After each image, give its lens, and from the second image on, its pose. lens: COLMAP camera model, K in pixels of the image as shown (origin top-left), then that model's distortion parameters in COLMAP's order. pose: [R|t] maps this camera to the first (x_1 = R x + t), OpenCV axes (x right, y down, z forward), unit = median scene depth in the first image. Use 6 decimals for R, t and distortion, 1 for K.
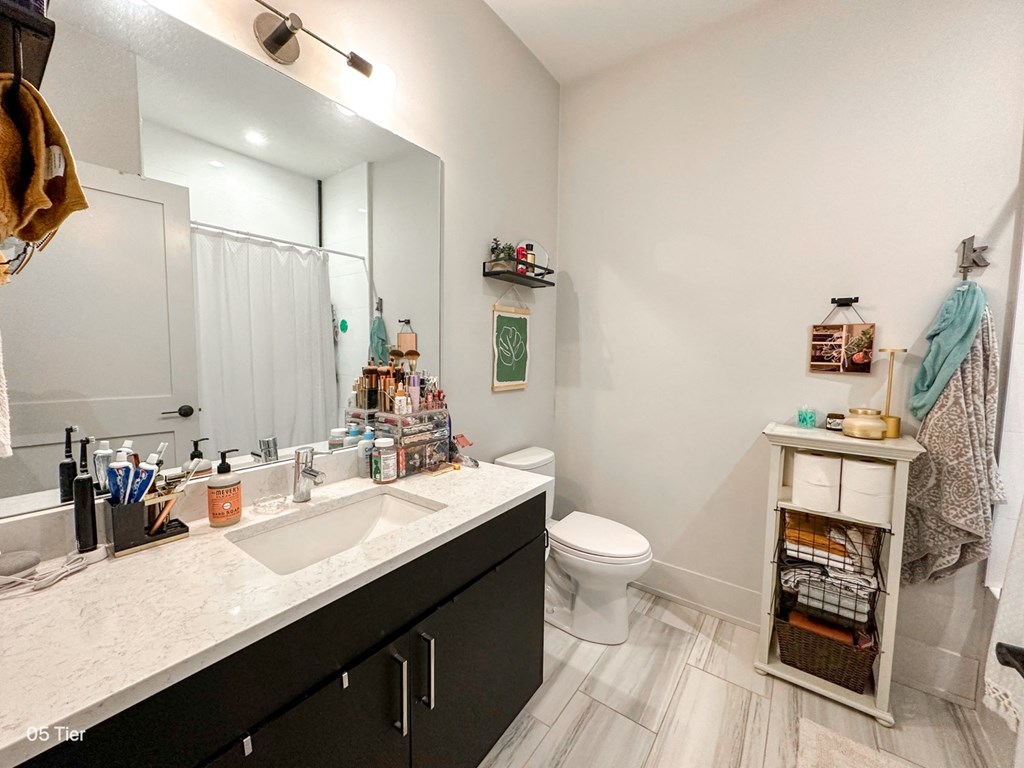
lens RADIAL K [[411.2, 0, 513.0], [0, 411.2, 382.3], [0, 0, 1]] dist [-0.002663, 0.000163]
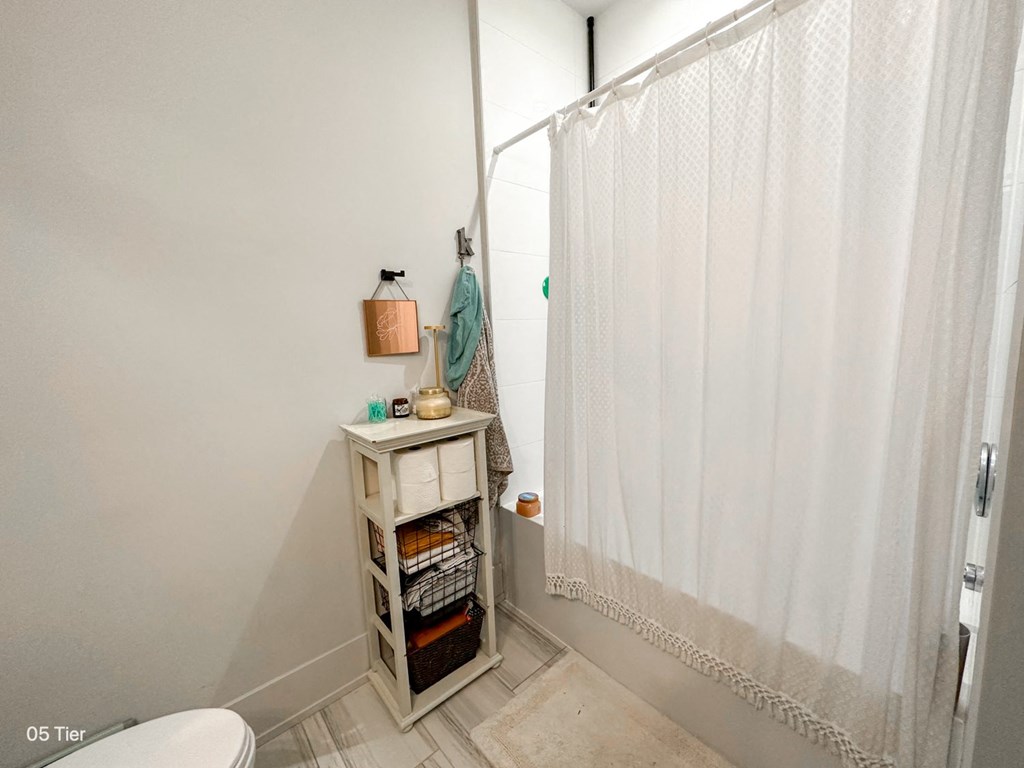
lens RADIAL K [[411.2, 0, 510.5], [0, 411.2, 379.5], [0, 0, 1]] dist [-0.002663, 0.000163]
pose [[0.217849, -0.144281, 0.965259, -0.040945], [0.119046, 0.985556, 0.120448, -0.051908], [-0.968695, 0.088671, 0.231878, 0.606091]]
